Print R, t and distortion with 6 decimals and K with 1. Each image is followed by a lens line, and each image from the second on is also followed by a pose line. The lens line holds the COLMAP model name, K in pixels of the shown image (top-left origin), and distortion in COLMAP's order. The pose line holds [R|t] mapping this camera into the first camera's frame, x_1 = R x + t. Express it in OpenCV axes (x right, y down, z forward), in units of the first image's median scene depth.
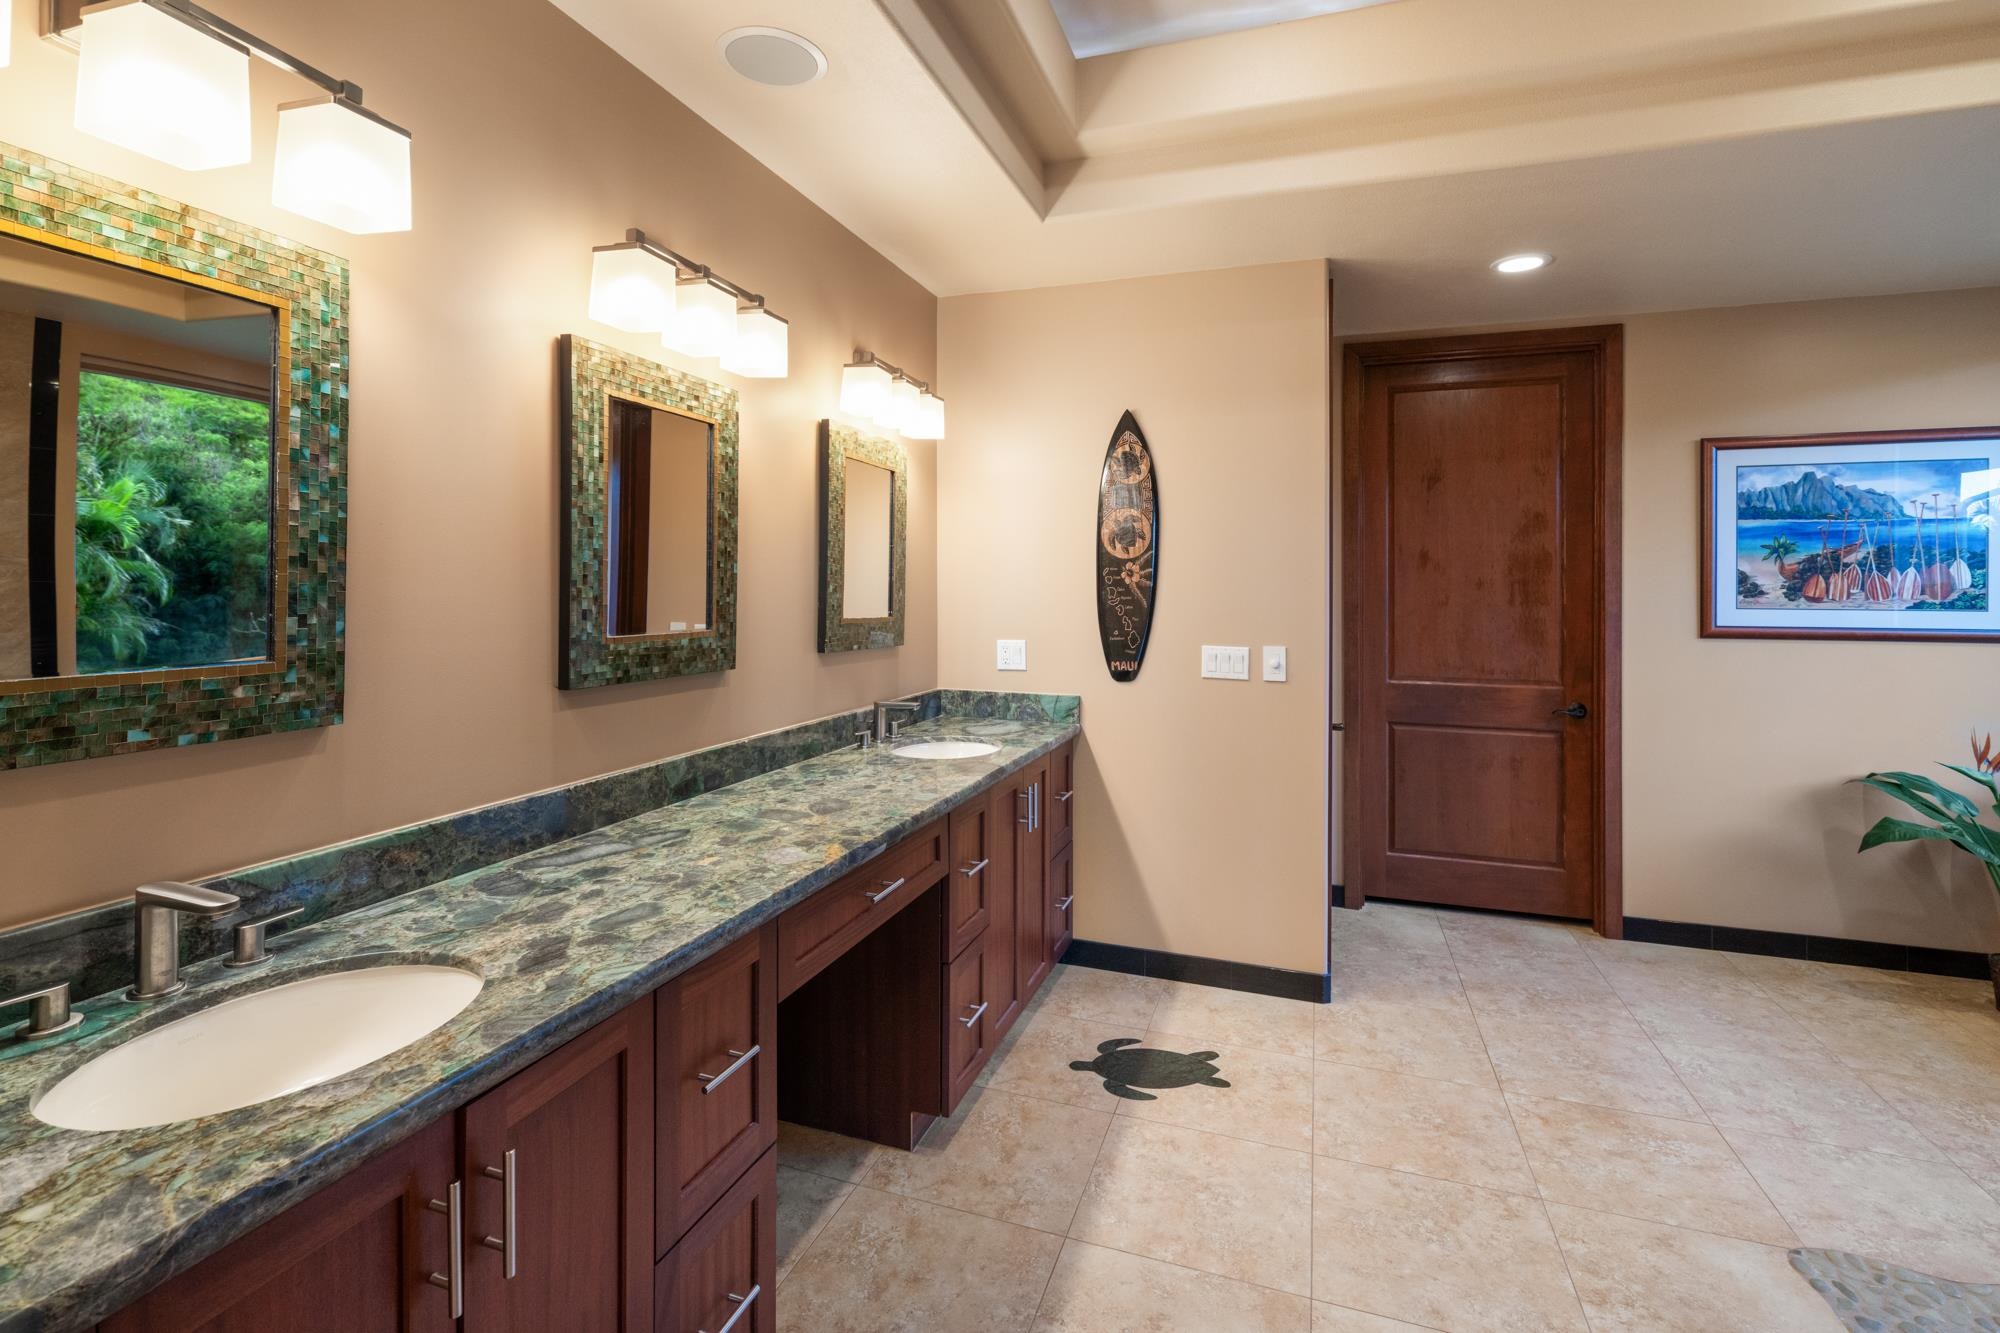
lens RADIAL K [[930.7, 0, 981.5], [0, 930.7, 593.0], [0, 0, 1]] dist [-0.002671, -0.000510]
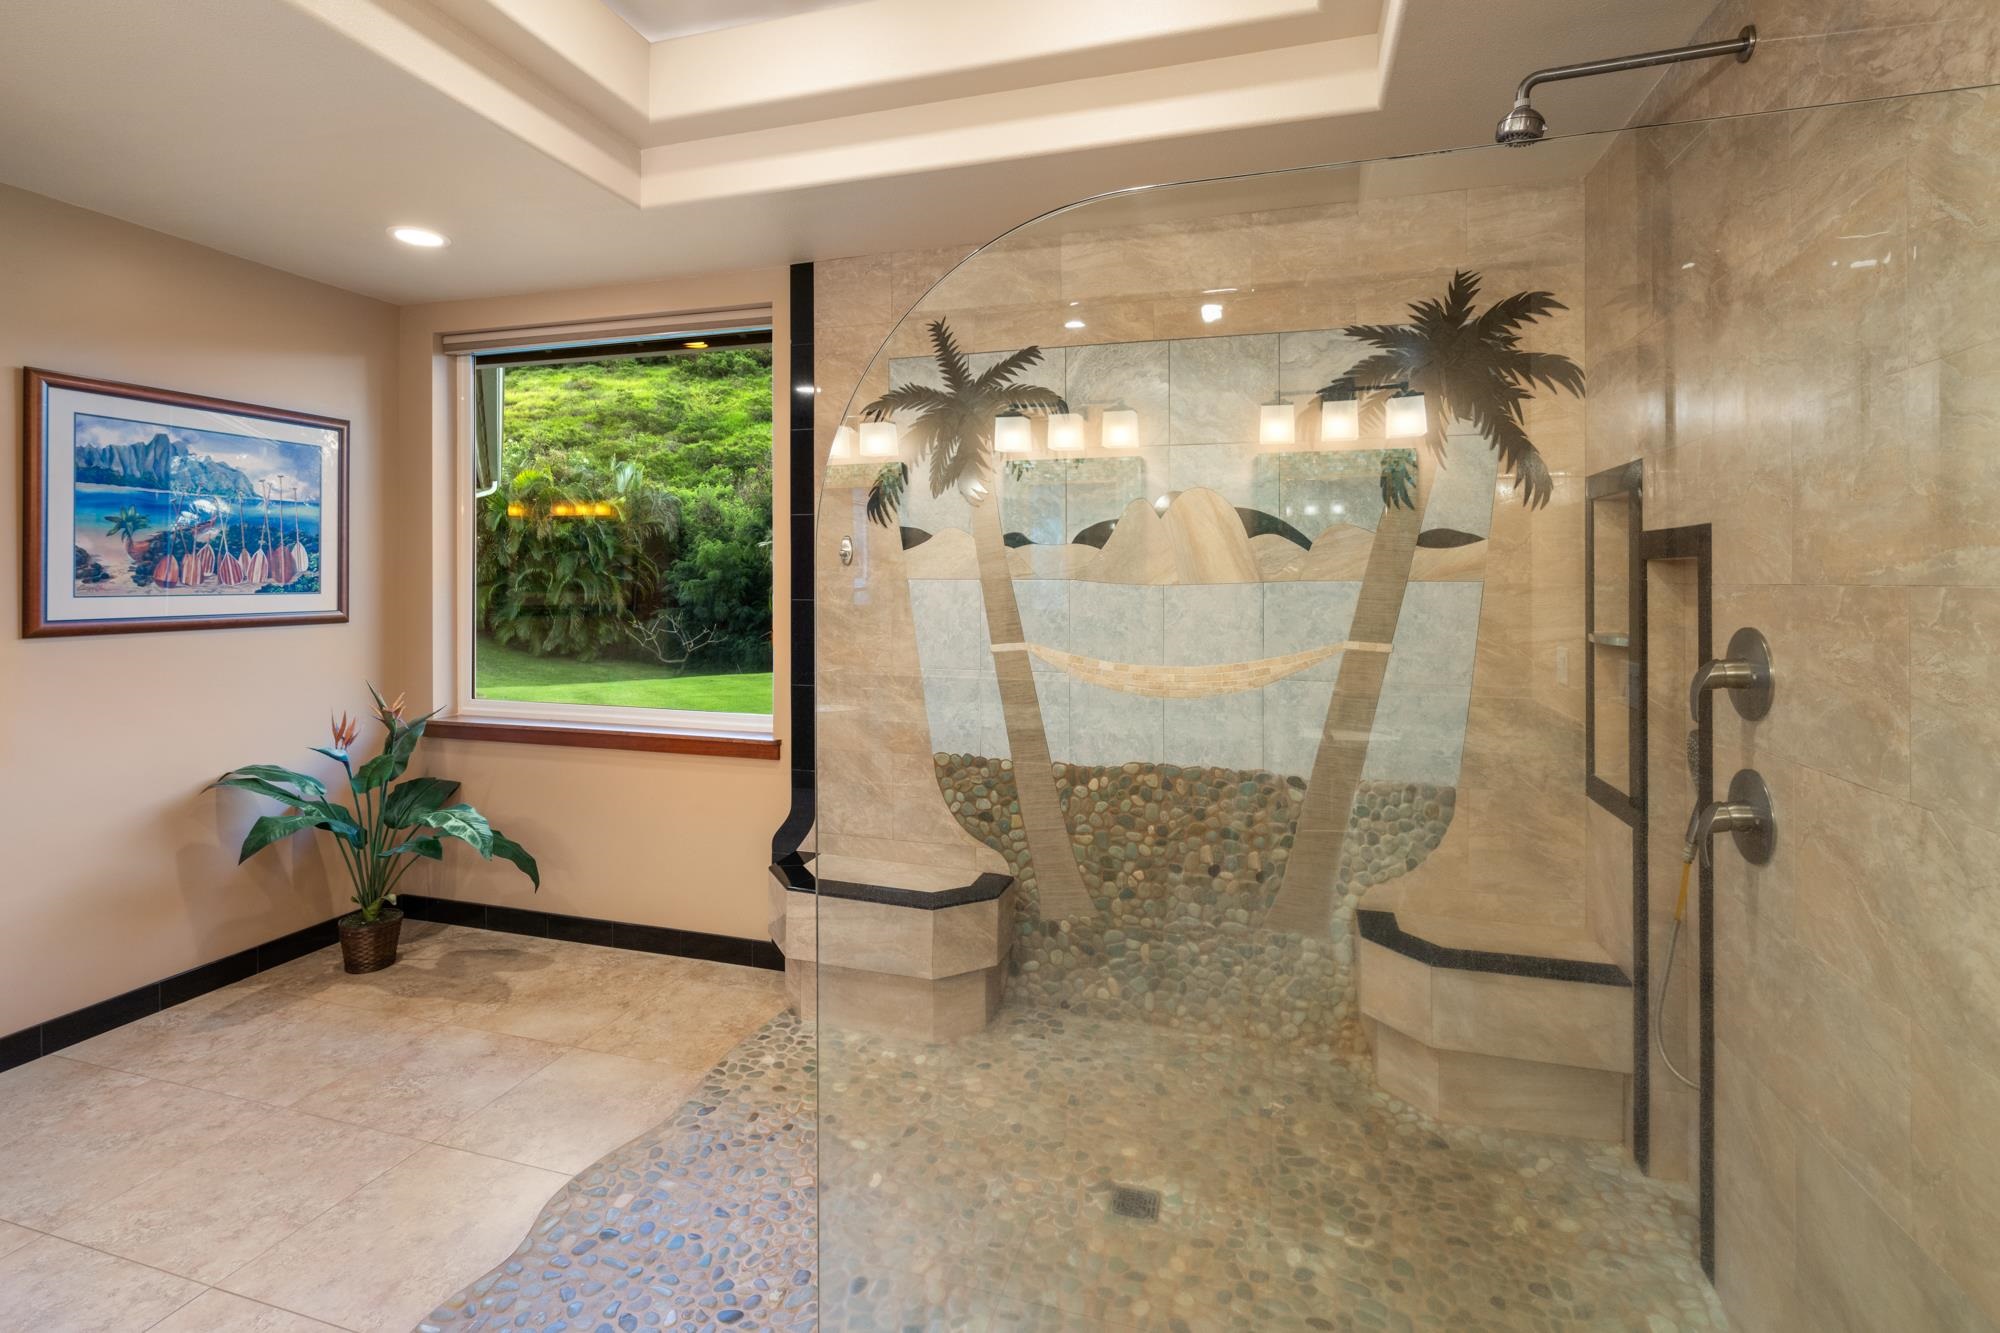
lens RADIAL K [[930.7, 0, 995.9], [0, 930.7, 570.9], [0, 0, 1]] dist [-0.002671, -0.000510]
pose [[-0.051887, 0.001595, 0.998652, 0.005191], [0.002052, 0.999997, -0.001491, -0.002329], [-0.998651, 0.001972, -0.051890, 0.286580]]
